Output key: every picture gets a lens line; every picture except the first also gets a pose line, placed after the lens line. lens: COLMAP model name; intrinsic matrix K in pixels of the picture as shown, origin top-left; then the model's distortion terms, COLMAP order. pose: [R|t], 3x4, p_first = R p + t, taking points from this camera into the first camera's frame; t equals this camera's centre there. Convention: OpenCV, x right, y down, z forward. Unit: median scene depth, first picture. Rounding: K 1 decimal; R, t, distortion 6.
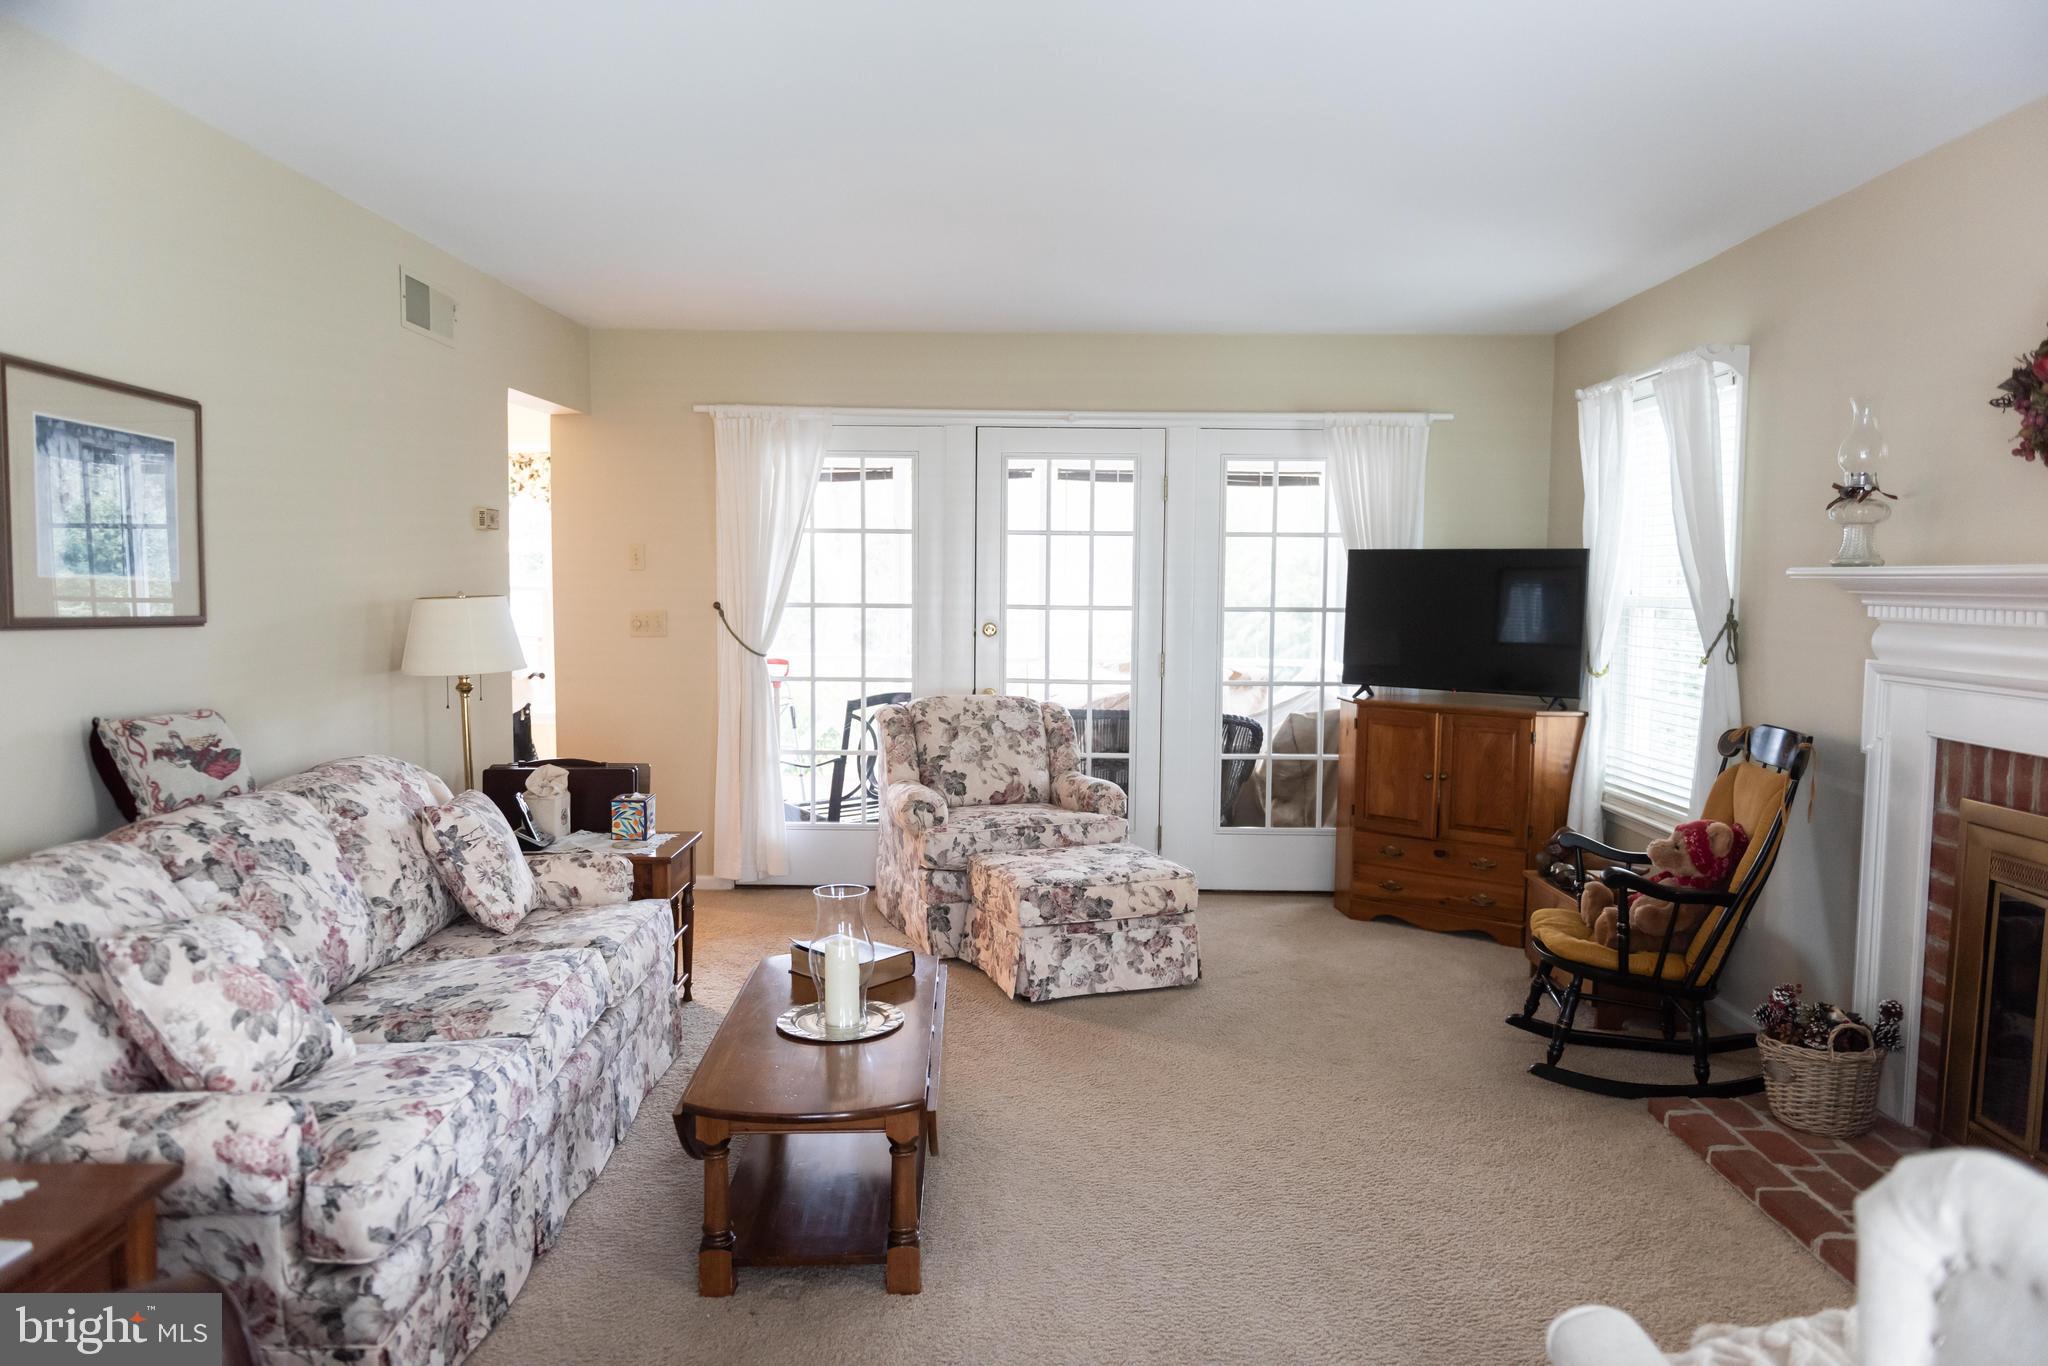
lens RADIAL K [[1380.3, 0, 1023.2], [0, 1380.3, 684.6], [0, 0, 1]] dist [0.004714, -0.000130]
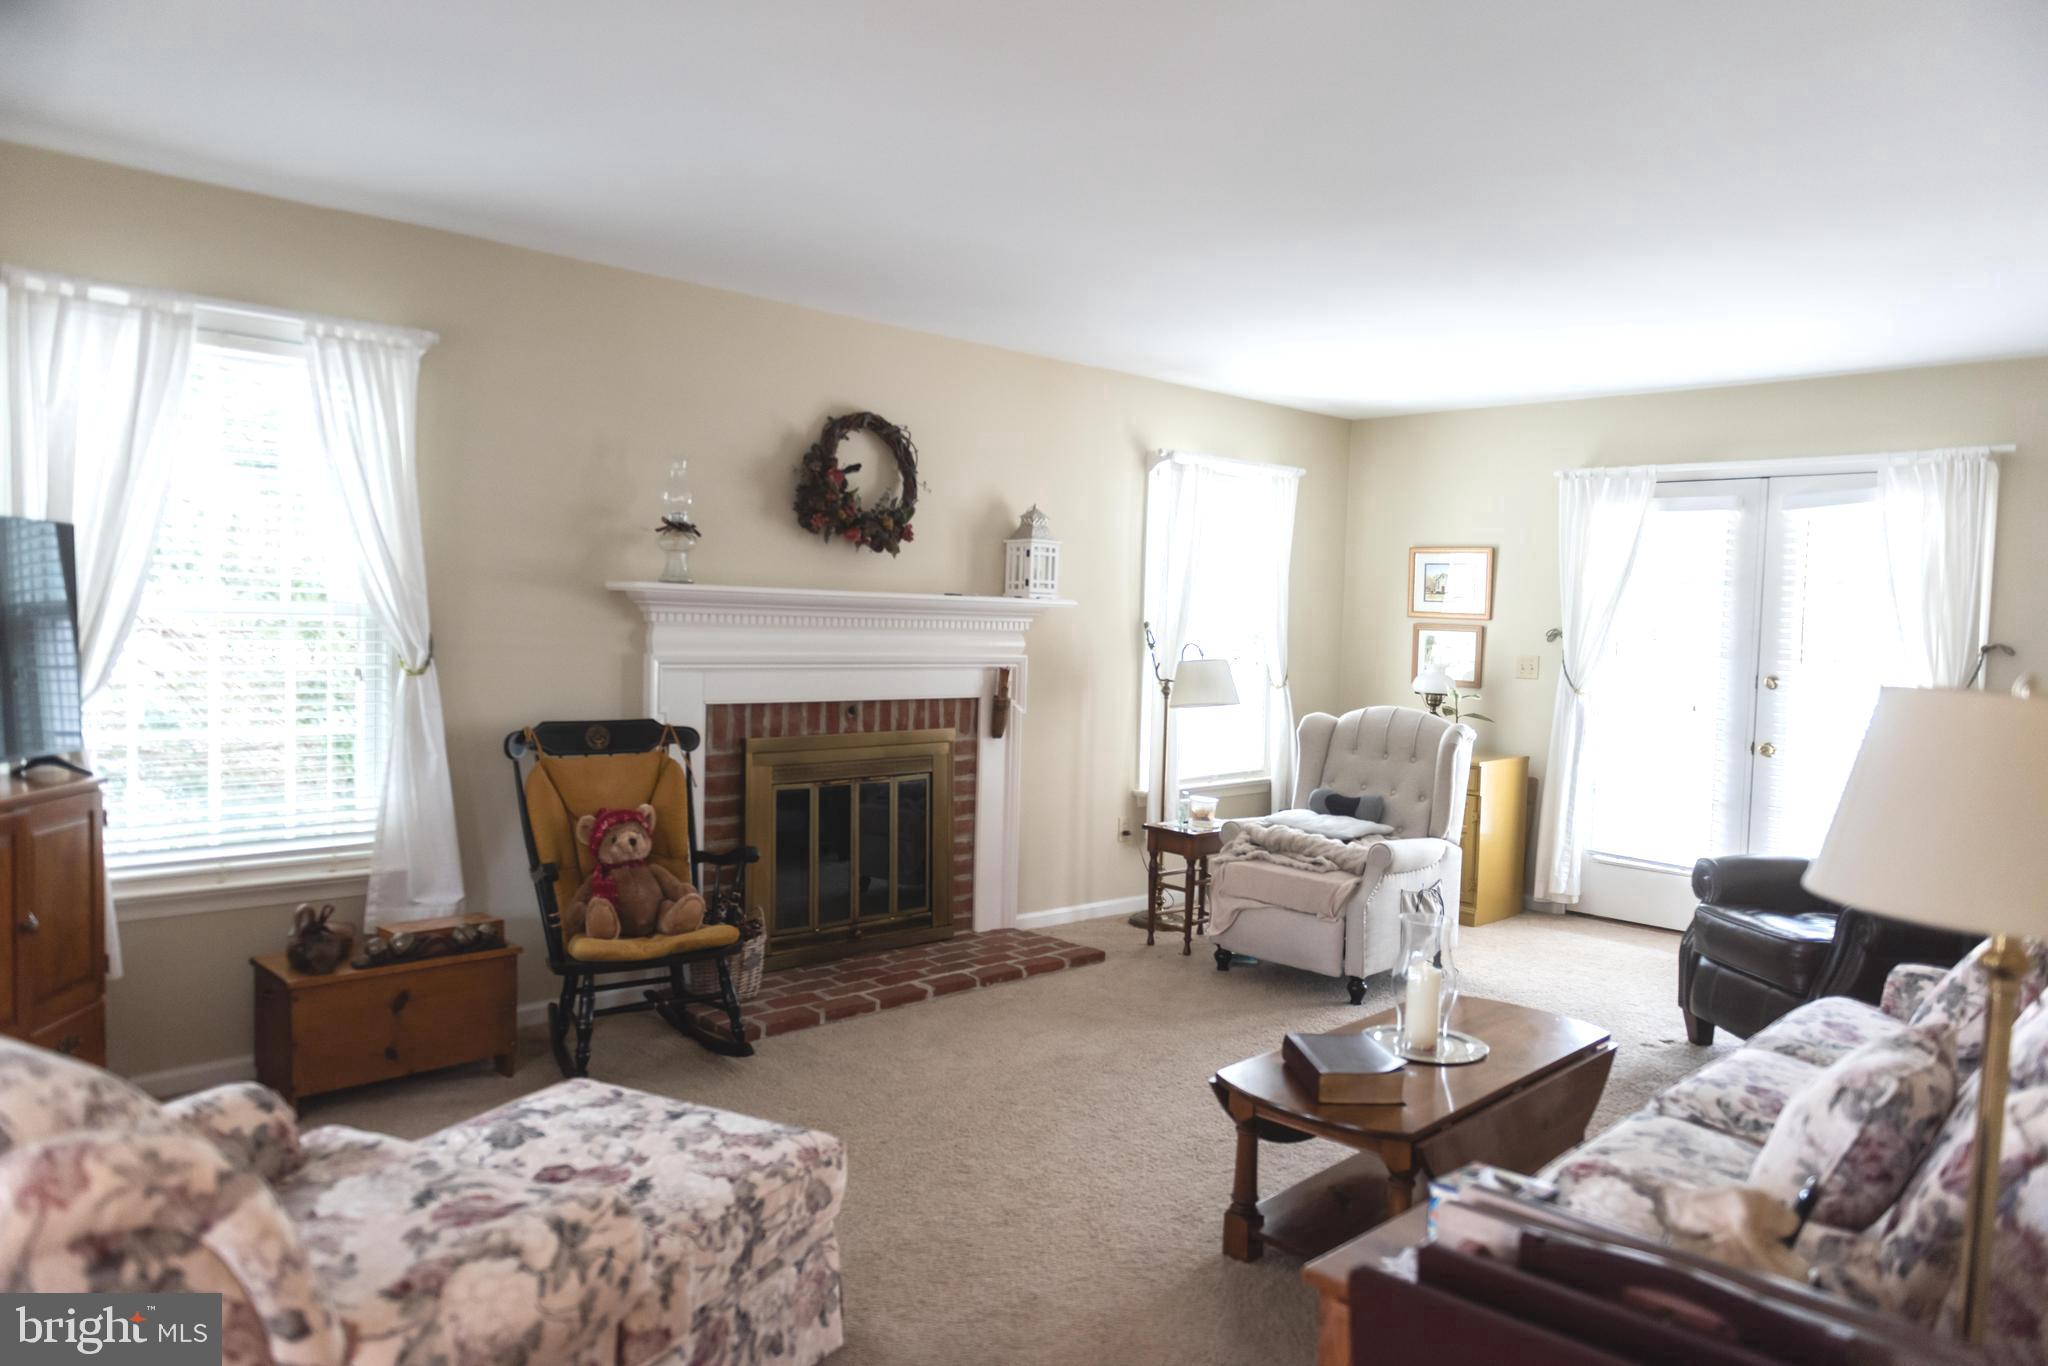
lens RADIAL K [[1380.3, 0, 1023.9], [0, 1380.3, 689.9], [0, 0, 1]] dist [0.004714, -0.000130]
pose [[-0.704062, -0.075075, 0.706159, -0.597482], [0.011970, 0.993000, 0.117505, -0.144852], [-0.710037, 0.091184, -0.698235, 1.812587]]
